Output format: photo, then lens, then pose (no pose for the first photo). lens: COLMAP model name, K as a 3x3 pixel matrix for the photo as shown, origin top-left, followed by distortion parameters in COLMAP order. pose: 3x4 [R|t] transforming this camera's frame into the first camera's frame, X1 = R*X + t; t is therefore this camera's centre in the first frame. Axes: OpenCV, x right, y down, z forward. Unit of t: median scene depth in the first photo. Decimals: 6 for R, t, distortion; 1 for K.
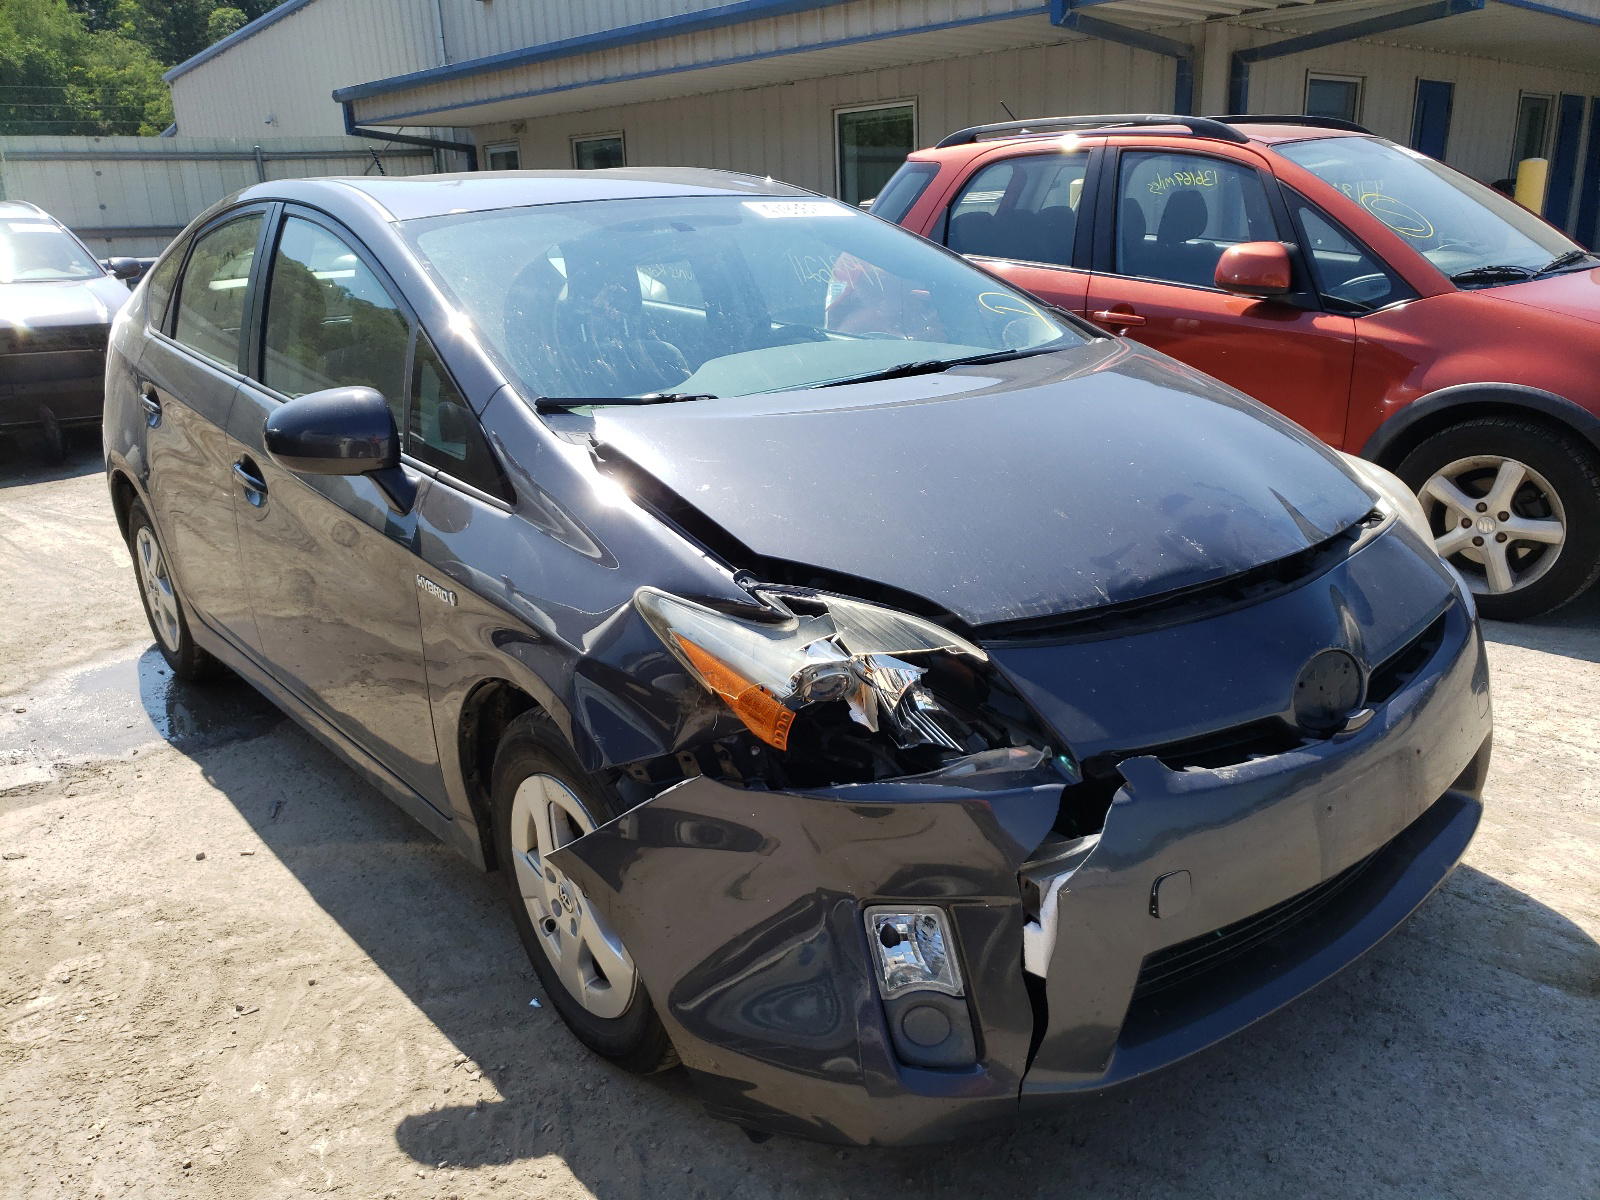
lens RADIAL K [[1207.6, 0, 800.0], [0, 1207.6, 600.0], [0, 0, 1]] dist [-0.001299, -0.047434]
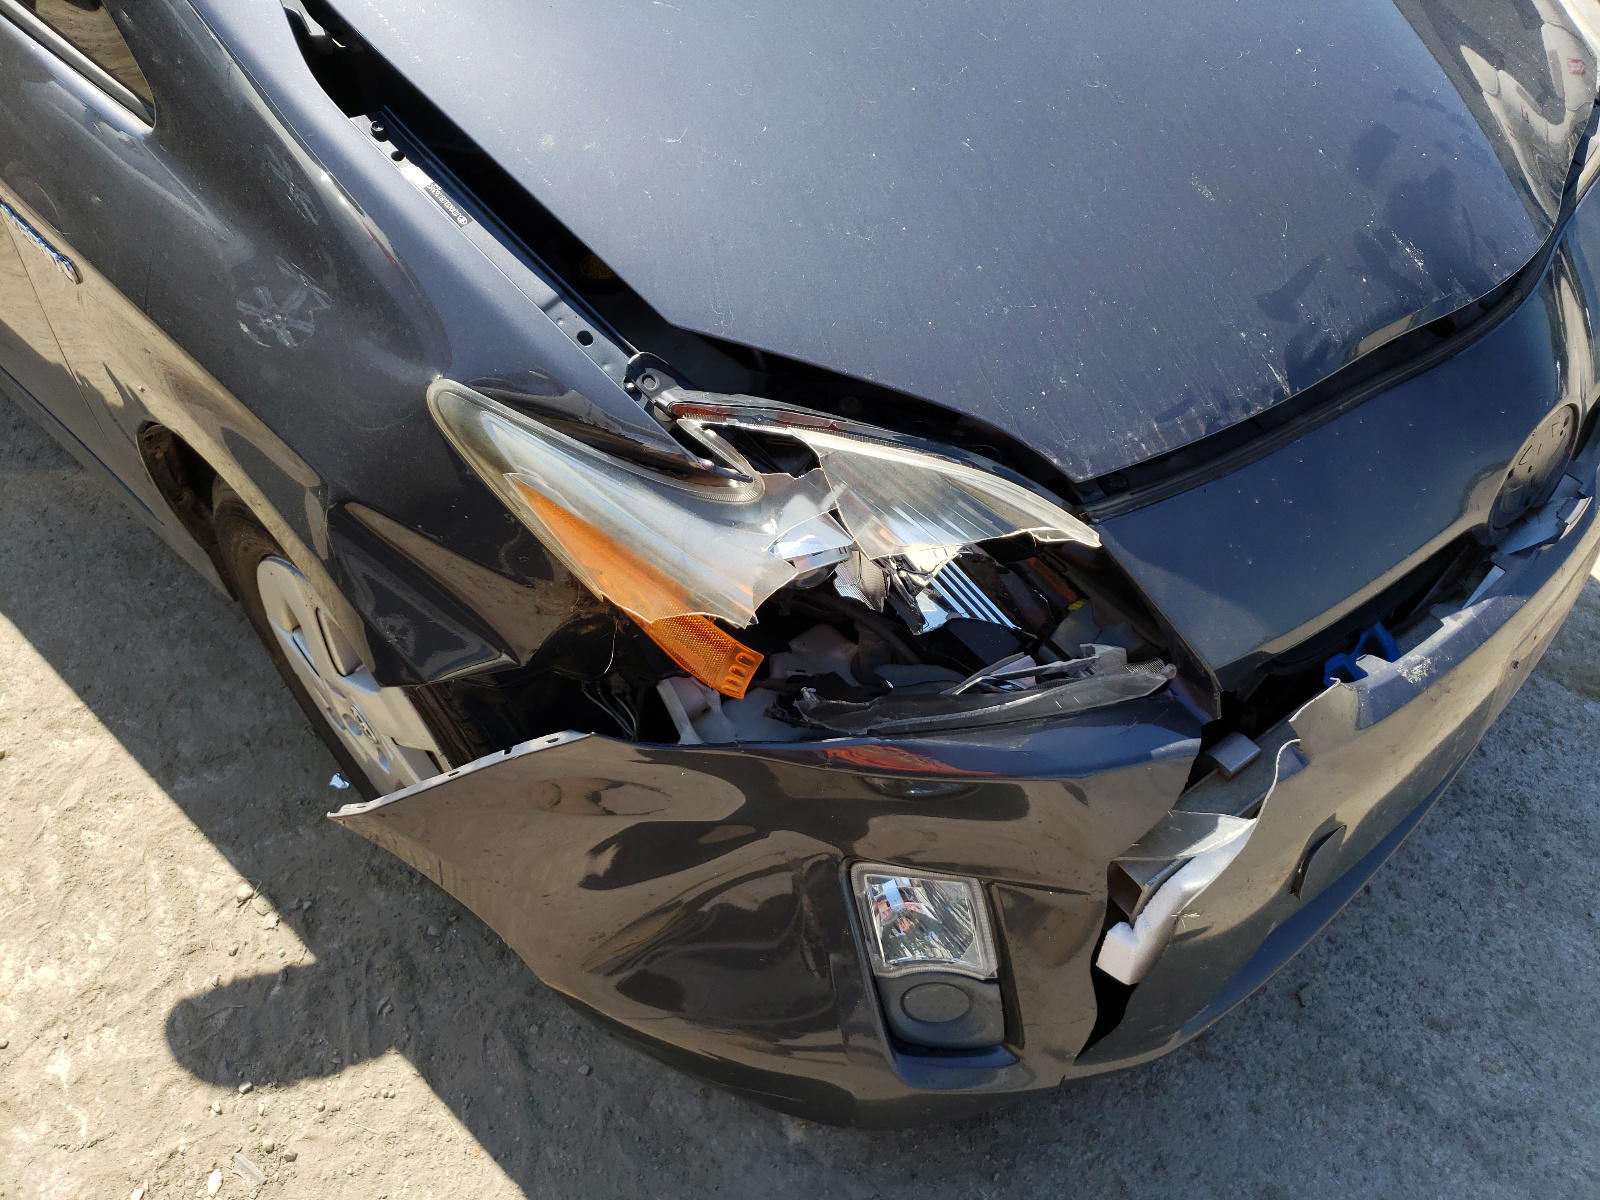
lens RADIAL K [[1256.6, 0, 820.8], [0, 1256.6, 599.5], [0, 0, 1]] dist [-0.010873, 0.010422]
pose [[0.985624, -0.049789, 0.161448, -0.058059], [-0.036569, 0.870070, 0.491570, -0.177925], [-0.164946, -0.490407, 0.855742, 0.425552]]
